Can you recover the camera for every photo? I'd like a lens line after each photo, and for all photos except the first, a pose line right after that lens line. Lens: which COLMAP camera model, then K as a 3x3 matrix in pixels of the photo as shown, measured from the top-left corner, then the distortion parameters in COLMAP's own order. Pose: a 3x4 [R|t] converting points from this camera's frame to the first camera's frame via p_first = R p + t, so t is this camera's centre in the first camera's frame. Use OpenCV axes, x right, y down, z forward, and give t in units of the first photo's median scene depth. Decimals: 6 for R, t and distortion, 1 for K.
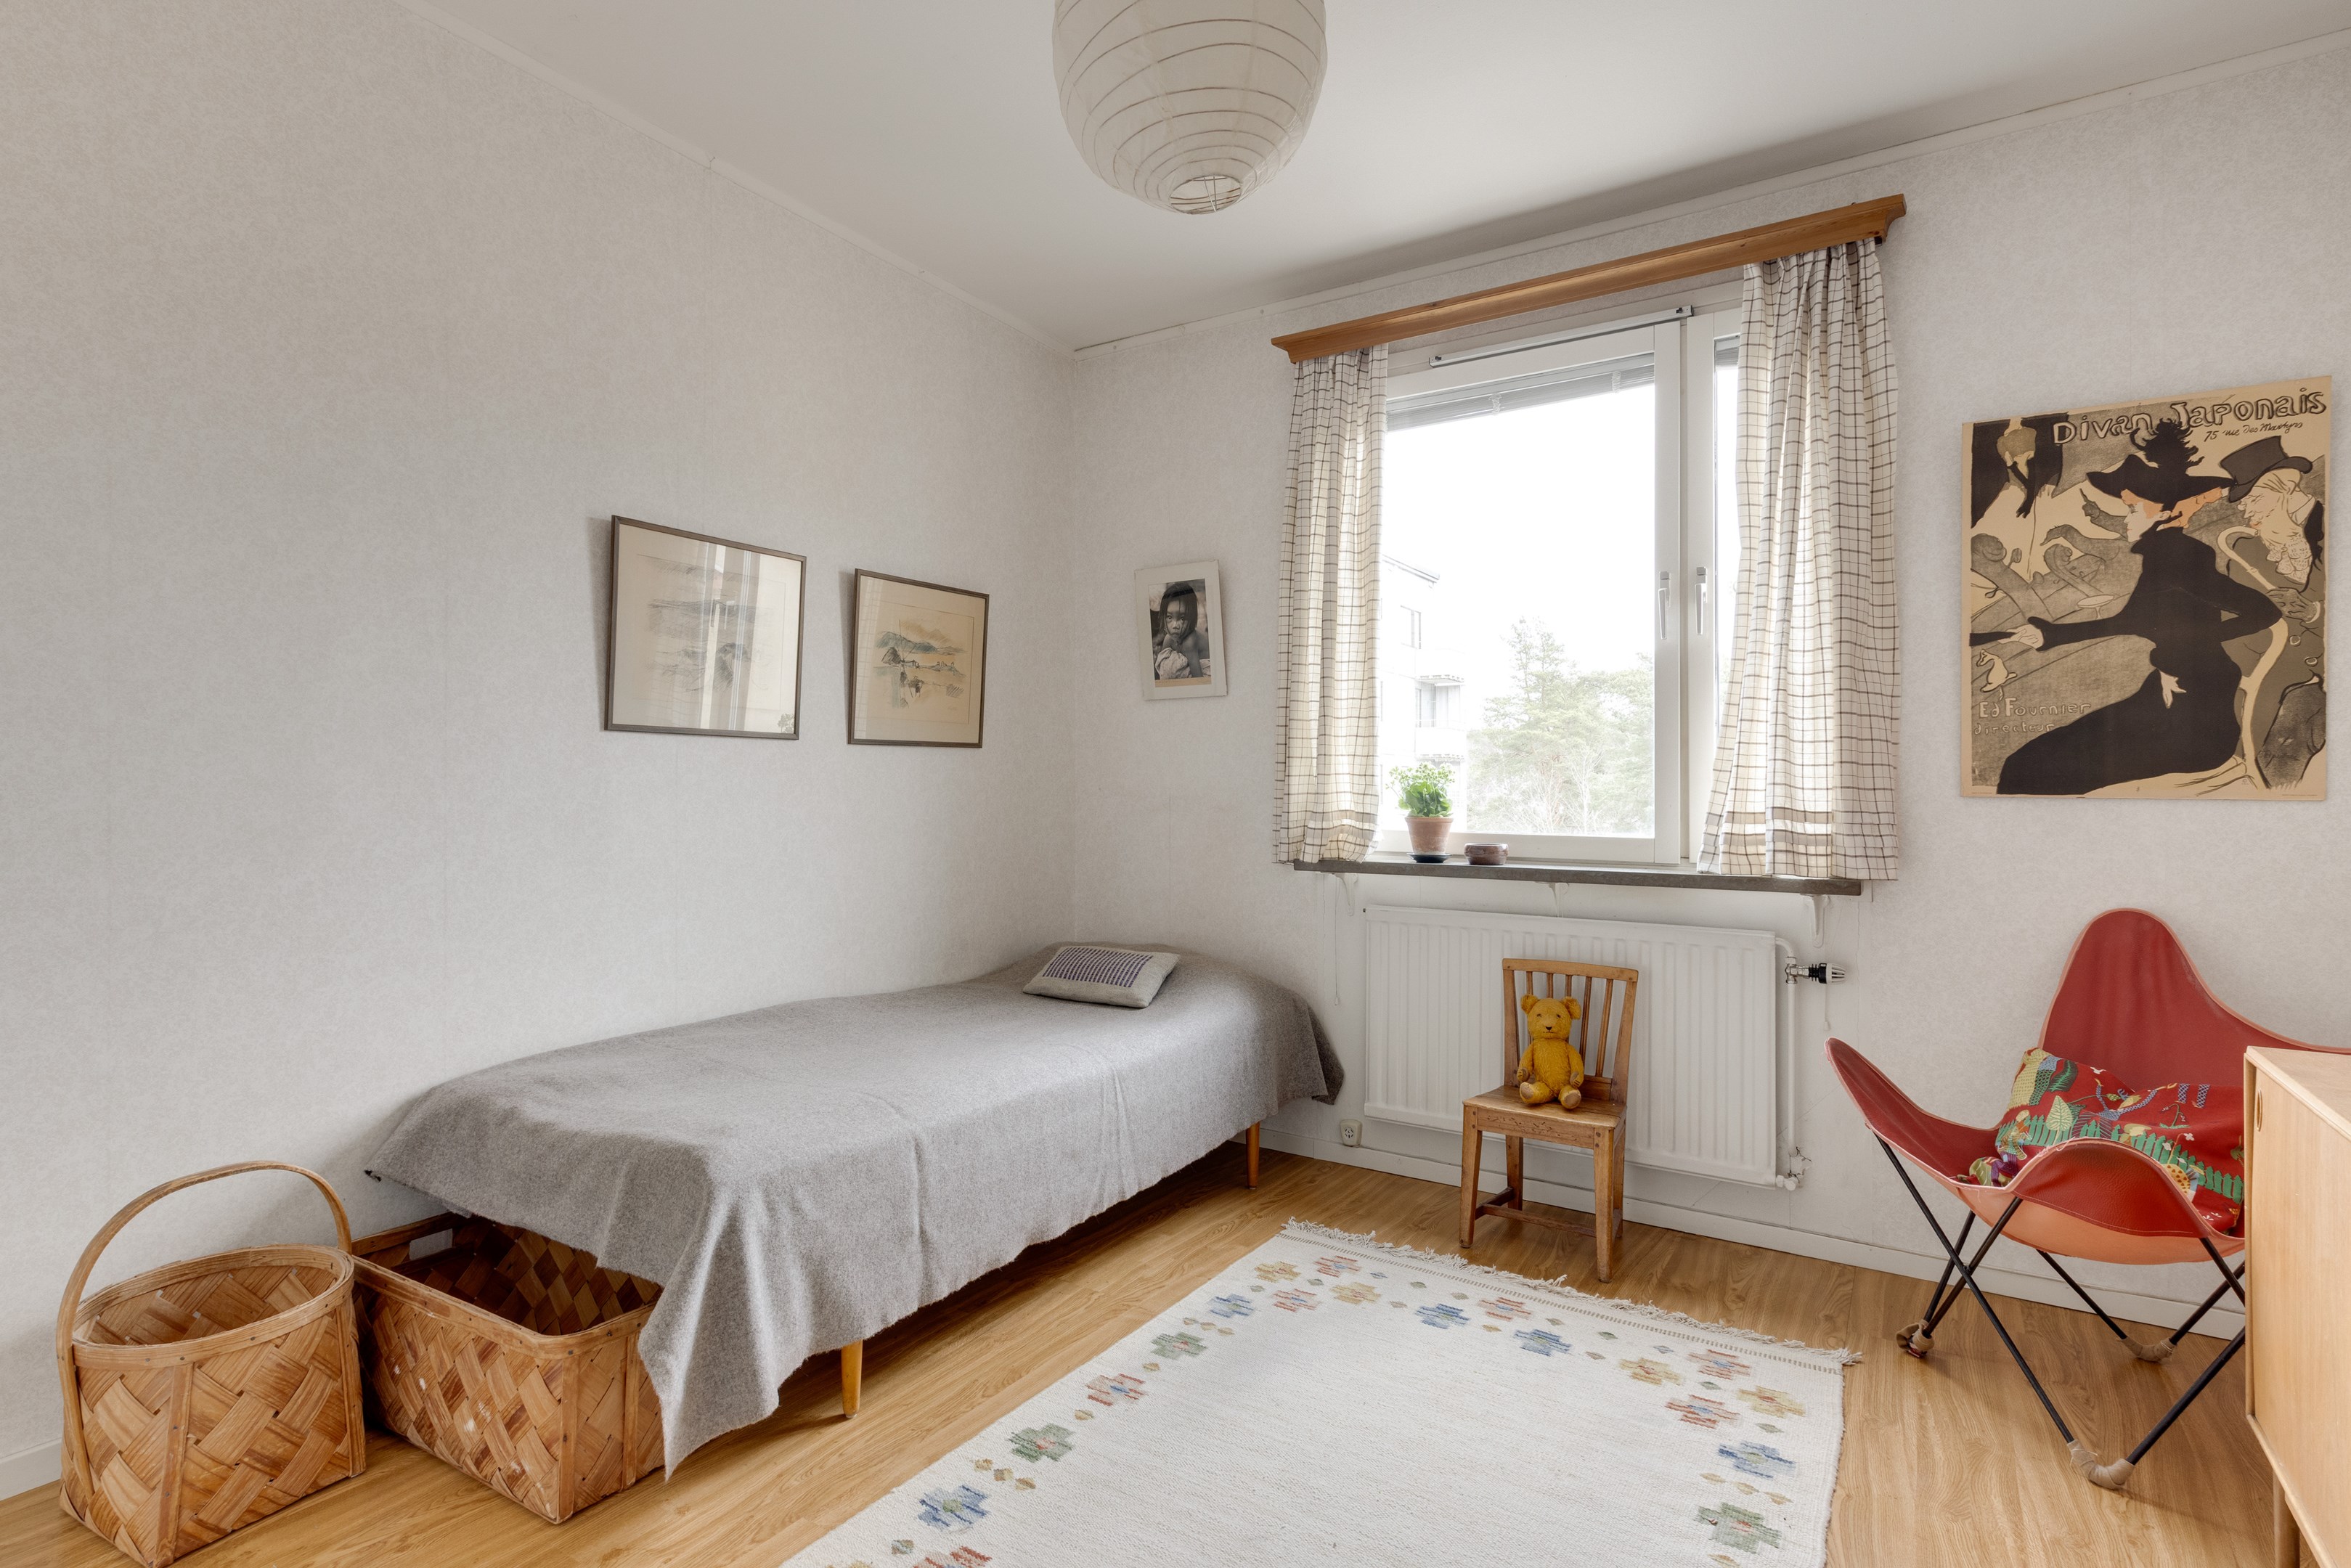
lens RADIAL K [[1241.8, 0, 1174.0], [0, 1241.8, 769.9], [0, 0, 1]] dist [0.000031, -0.000202]
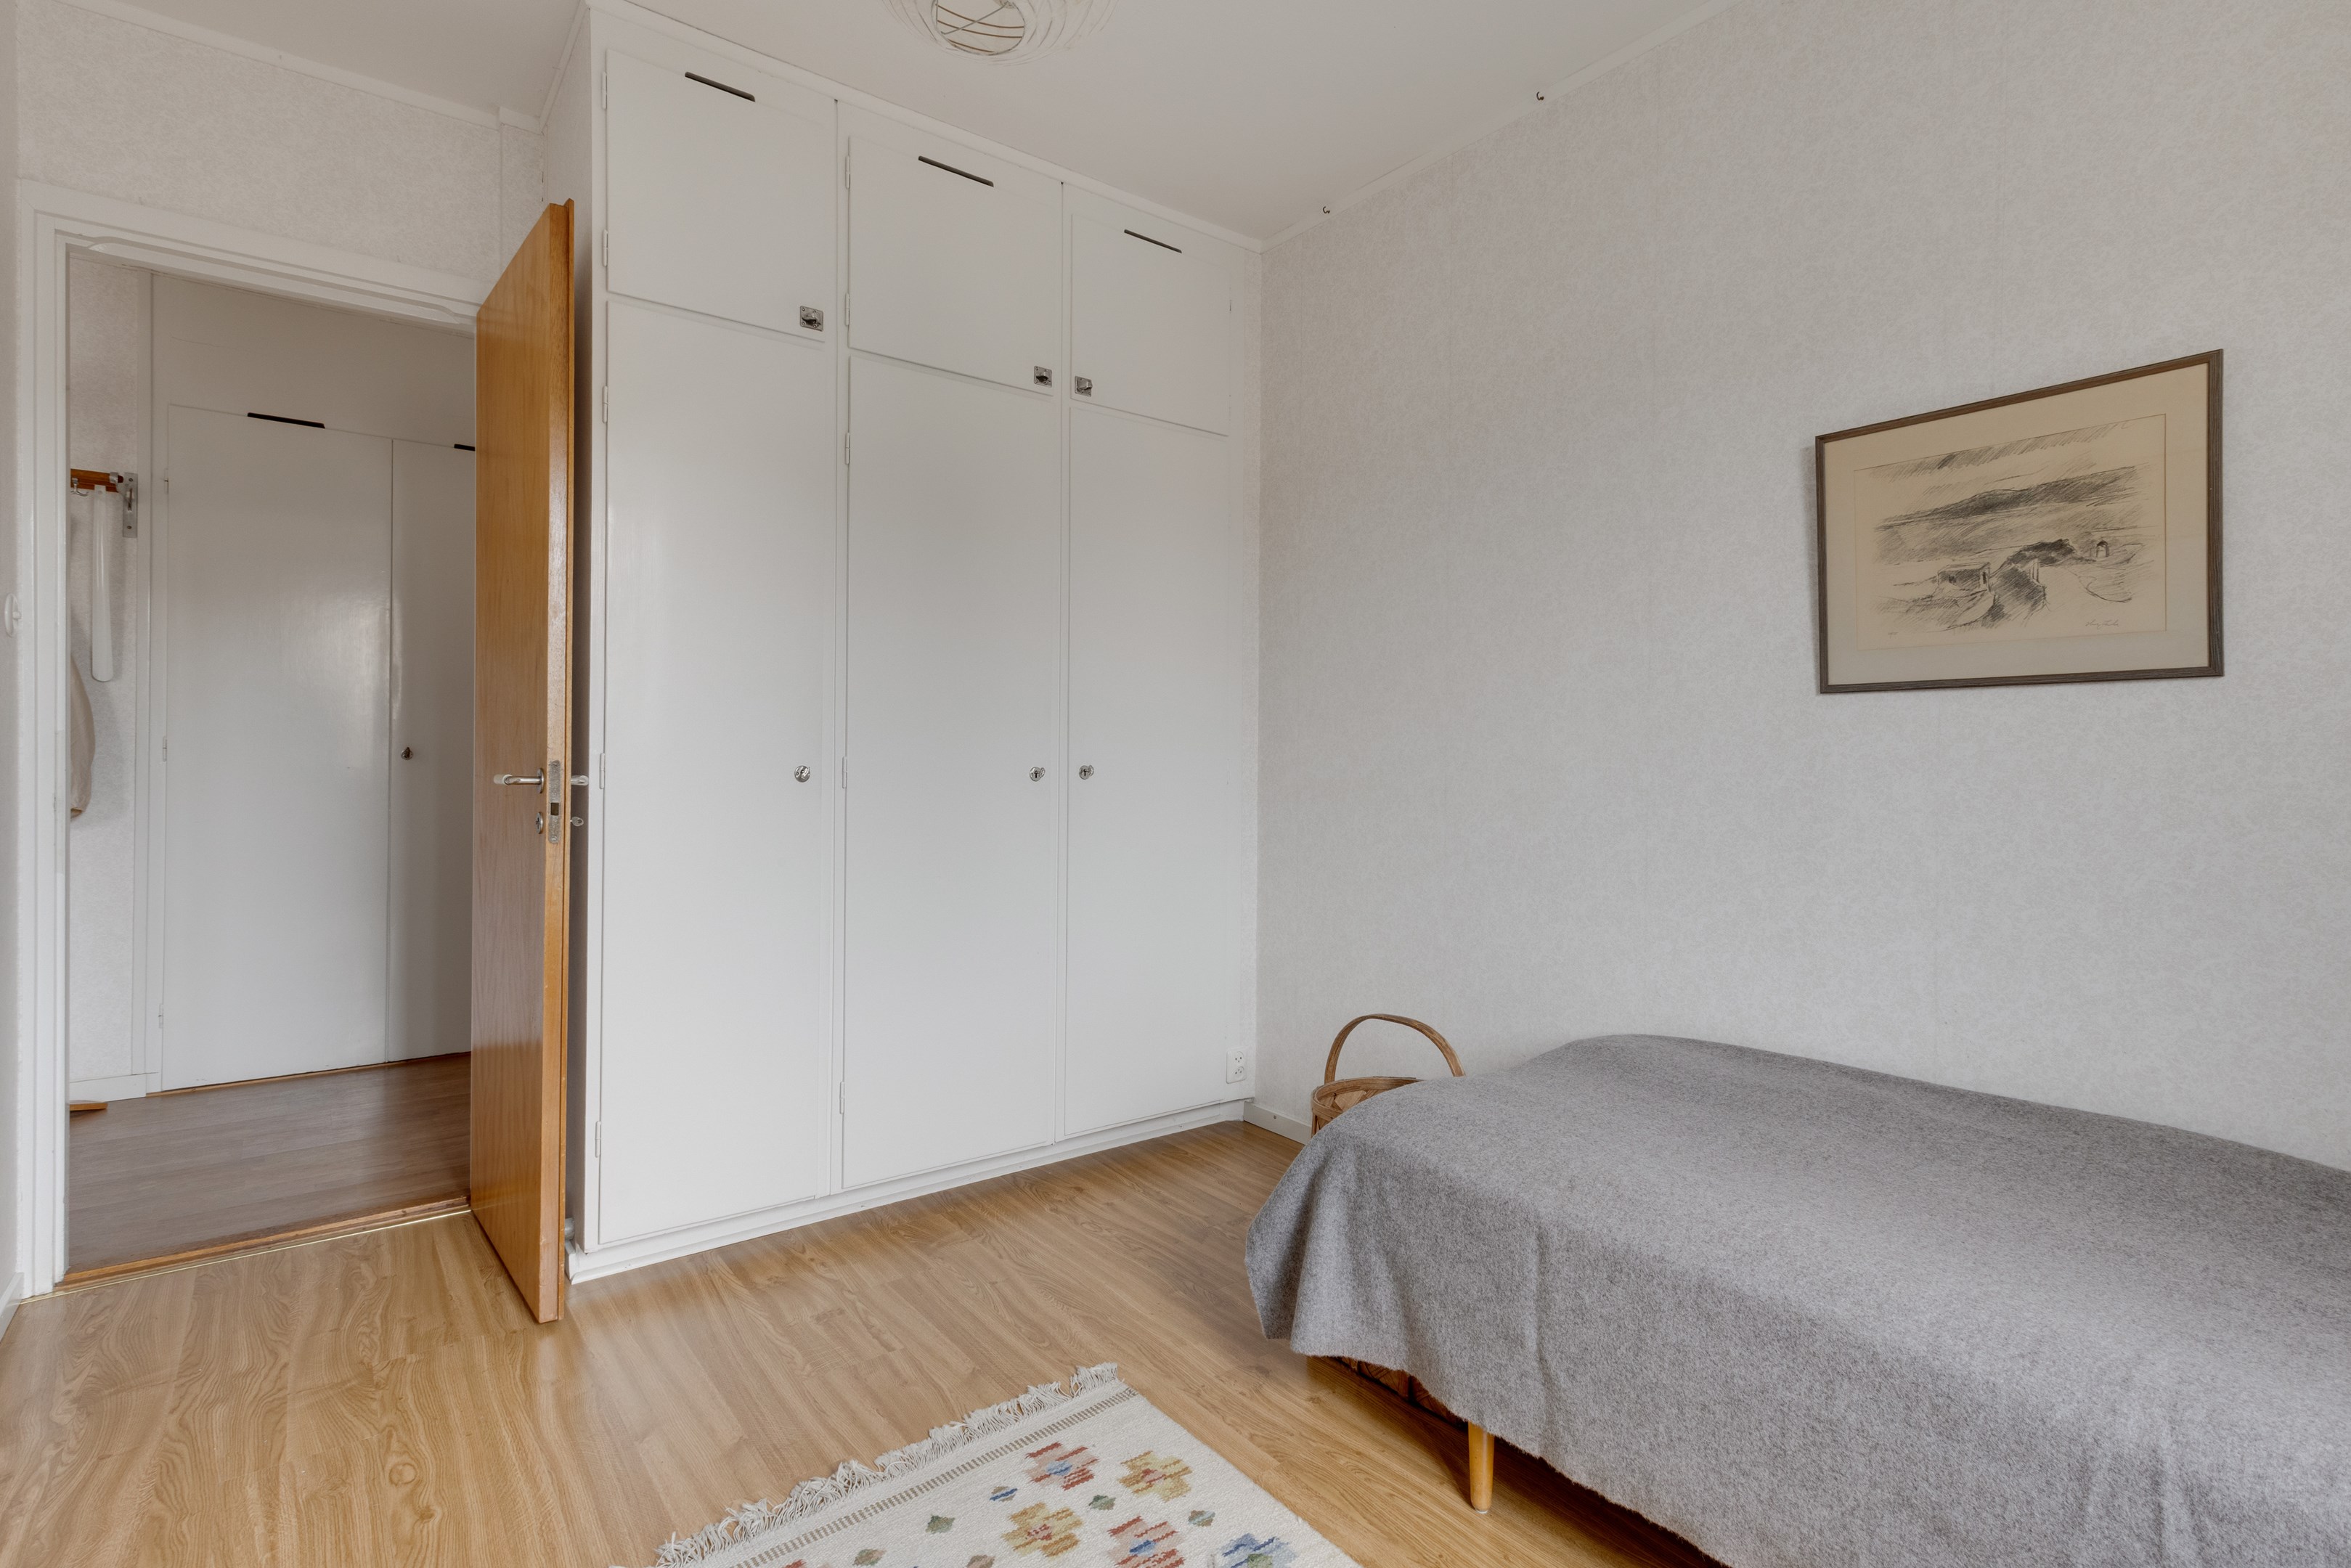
lens RADIAL K [[1181.7, 0, 1170.0], [0, 1181.7, 754.7], [0, 0, 1]] dist [0.000618, -0.000075]
pose [[-0.370796, -0.012967, -0.928624, 0.514796], [0.000156, 0.999902, -0.014025, 0.023459], [0.928714, -0.005346, -0.370758, 1.017004]]
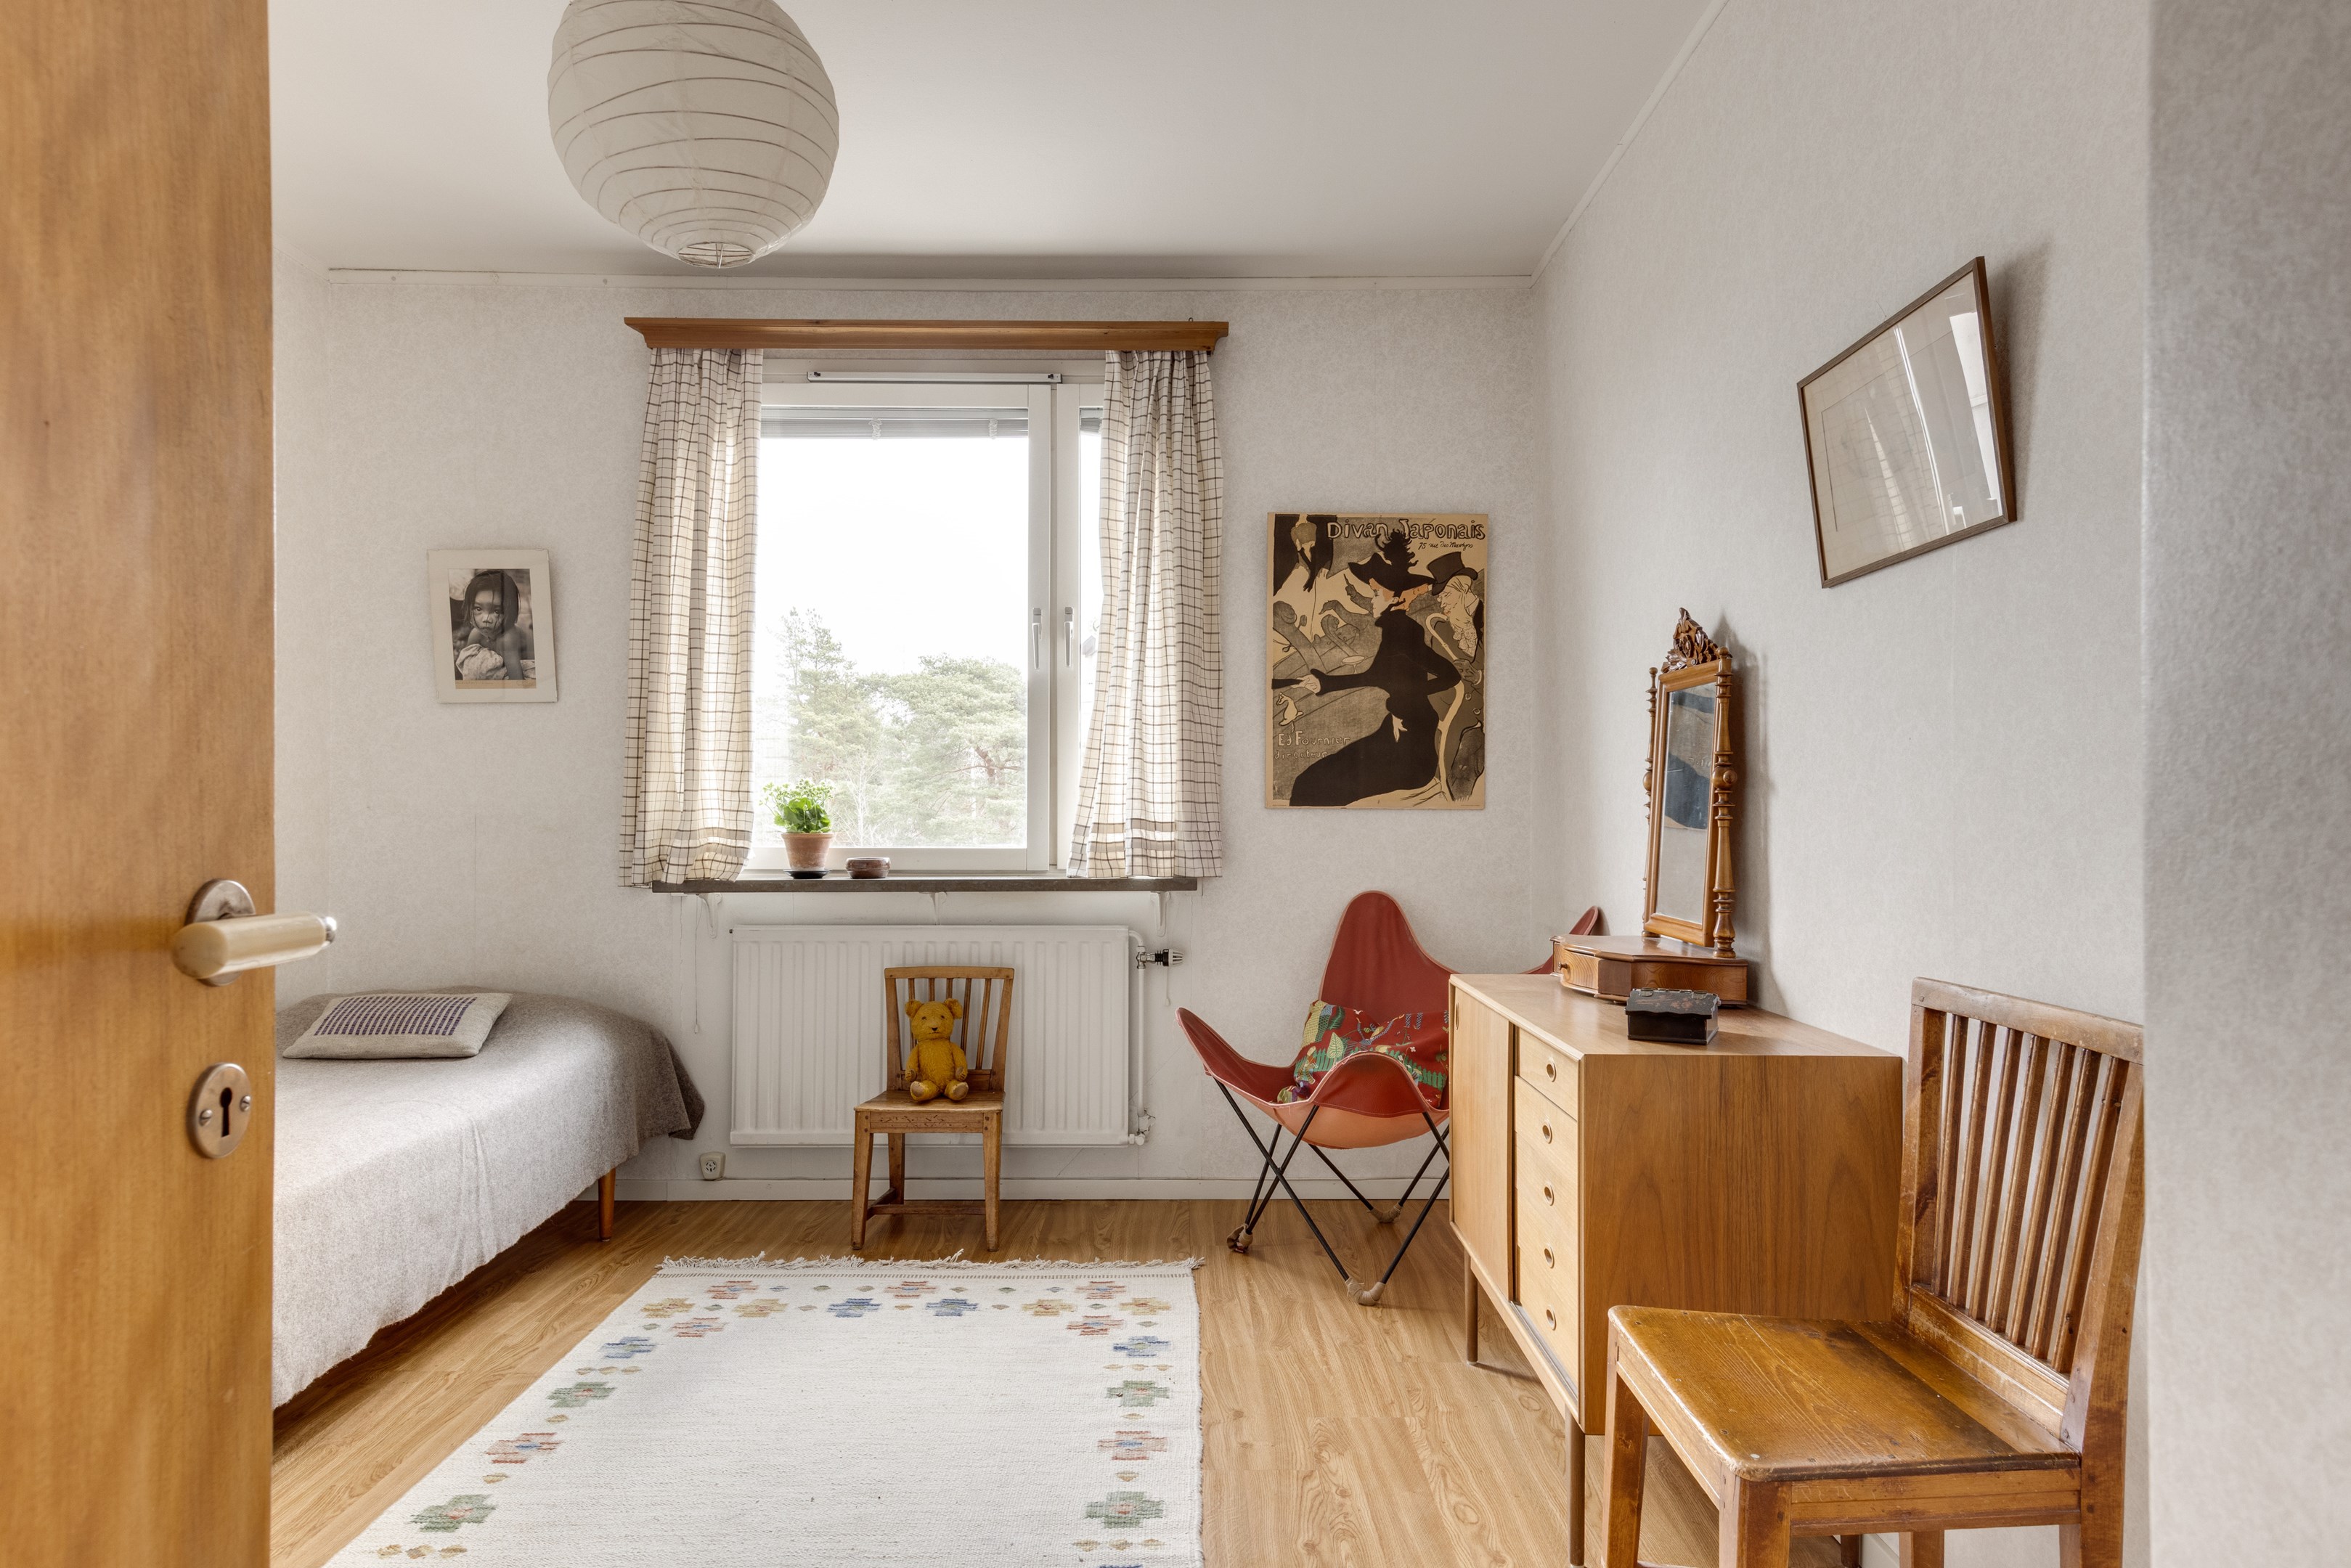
lens RADIAL K [[1392.1, 0, 1175.5], [0, 1392.1, 784.0], [0, 0, 1]] dist [0.004723, 0.002031]
pose [[0.855630, 0.000612, 0.517587, -0.159301], [-0.001354, 0.999999, 0.001056, -0.004026], [-0.517586, -0.001604, 0.855630, -0.145651]]
